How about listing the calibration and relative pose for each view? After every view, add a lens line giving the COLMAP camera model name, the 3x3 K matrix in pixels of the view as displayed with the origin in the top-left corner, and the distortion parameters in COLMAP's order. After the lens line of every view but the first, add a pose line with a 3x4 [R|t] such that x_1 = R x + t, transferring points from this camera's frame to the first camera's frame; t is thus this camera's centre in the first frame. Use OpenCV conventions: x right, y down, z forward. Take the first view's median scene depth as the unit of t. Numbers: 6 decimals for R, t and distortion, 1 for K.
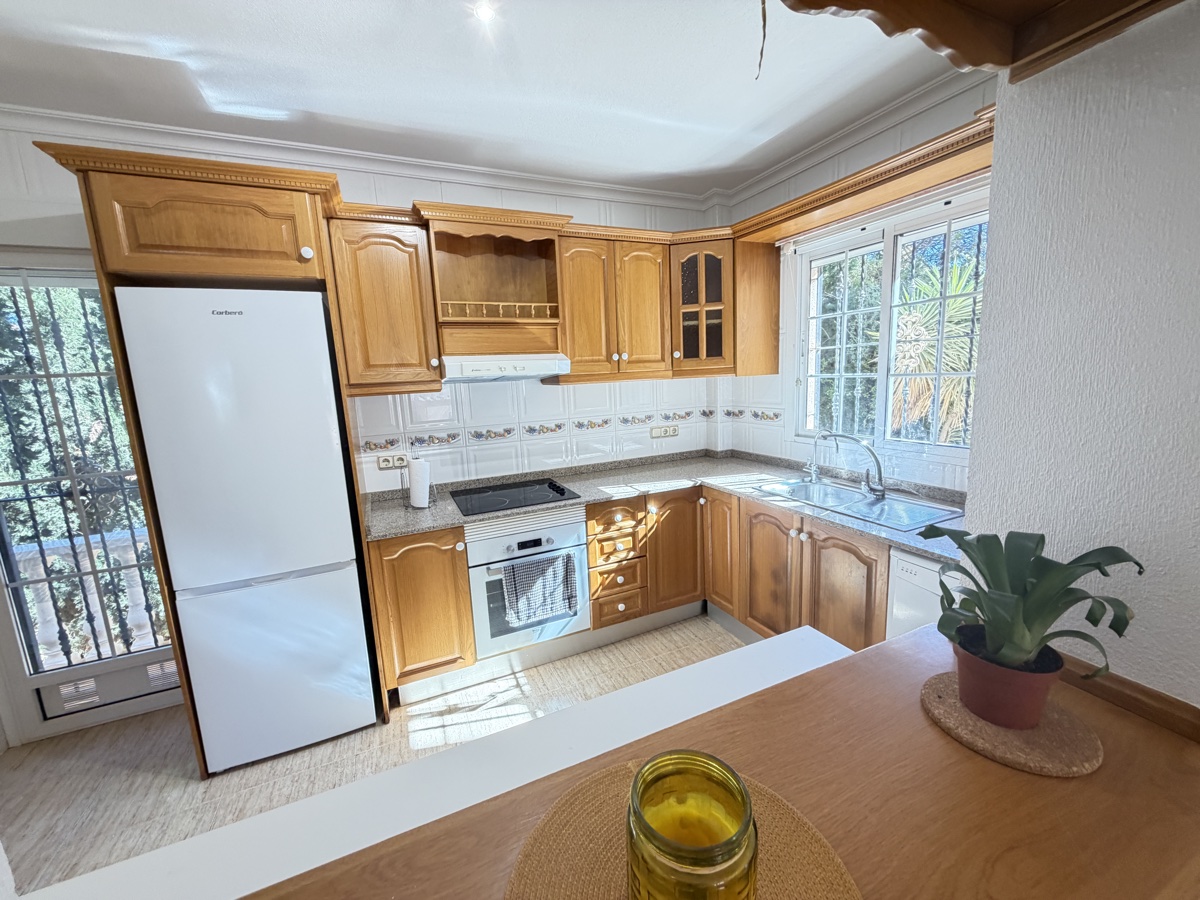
lens RADIAL K [[479.5, 0, 596.2], [0, 479.5, 450.0], [0, 0, 1]] dist [0.001445, -0.000035]
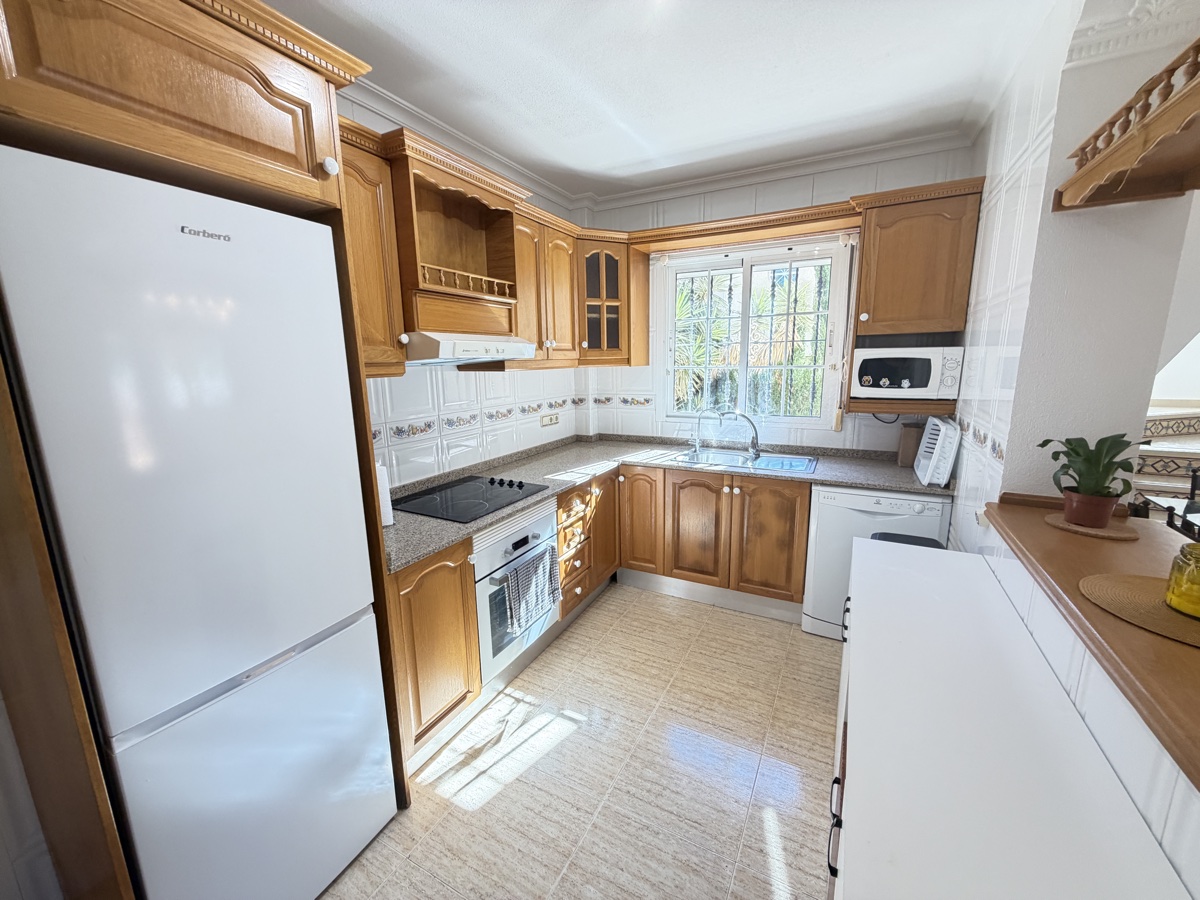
lens RADIAL K [[479.5, 0, 597.3], [0, 479.5, 450.3], [0, 0, 1]] dist [0.001445, -0.000035]
pose [[0.790663, -0.083950, 0.606469, -0.513822], [0.078553, 0.996278, 0.035499, -0.002391], [-0.607192, 0.019572, 0.794314, 0.162142]]
